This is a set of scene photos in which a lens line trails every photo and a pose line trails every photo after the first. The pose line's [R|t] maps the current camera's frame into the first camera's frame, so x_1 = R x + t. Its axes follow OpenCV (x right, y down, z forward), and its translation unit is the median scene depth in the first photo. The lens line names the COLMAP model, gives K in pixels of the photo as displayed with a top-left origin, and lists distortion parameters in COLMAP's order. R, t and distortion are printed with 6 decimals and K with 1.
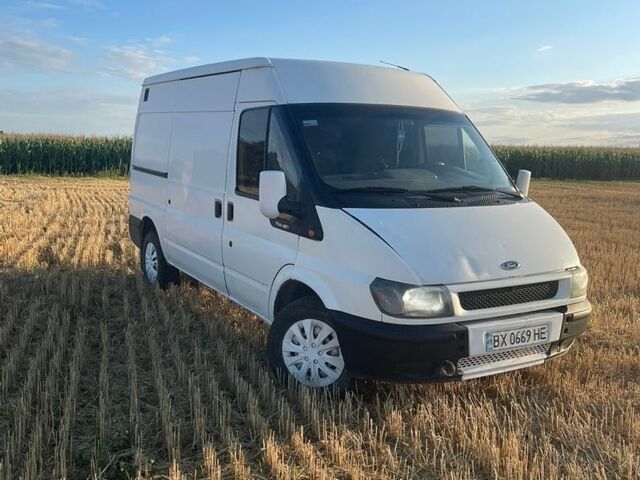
lens RADIAL K [[627.7, 0, 320.0], [0, 627.7, 240.0], [0, 0, 1]] dist [0.059420, -0.021131]
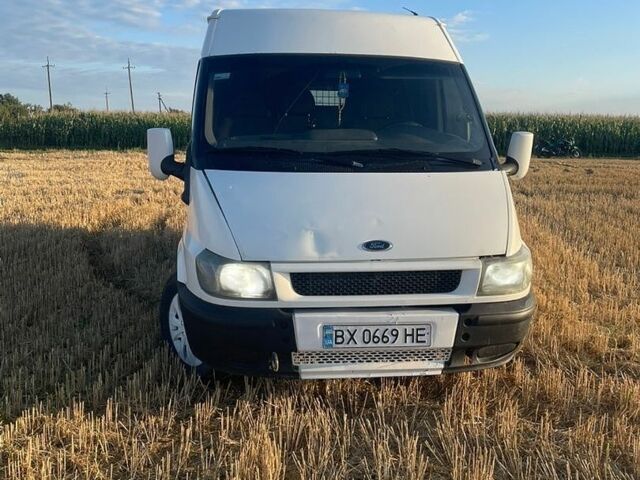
lens RADIAL K [[656.9, 0, 320.0], [0, 656.9, 240.0], [0, 0, 1]] dist [0.011358, 0.004017]
pose [[0.921082, 0.059708, -0.384764, 0.556967], [-0.049324, 0.998104, 0.036810, 0.006118], [0.386233, -0.014927, 0.922281, 0.208773]]
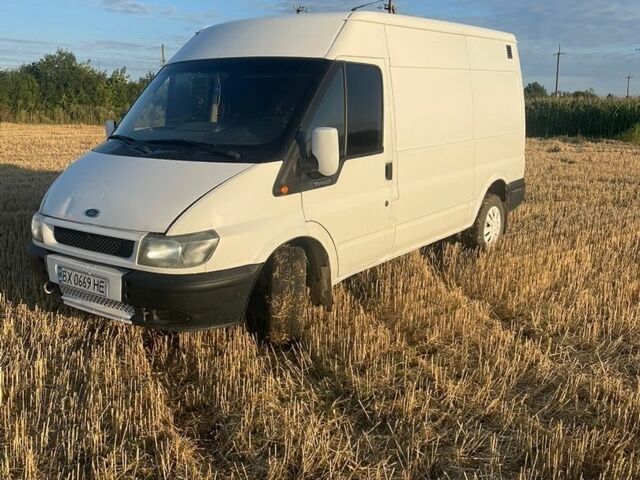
lens RADIAL K [[656.9, 0, 320.0], [0, 656.9, 240.0], [0, 0, 1]] dist [0.011358, 0.004017]
pose [[0.392569, 0.165070, -0.904788, 1.447822], [-0.124500, 0.984245, 0.125549, -0.100172], [0.911257, 0.063360, 0.406935, 0.908411]]
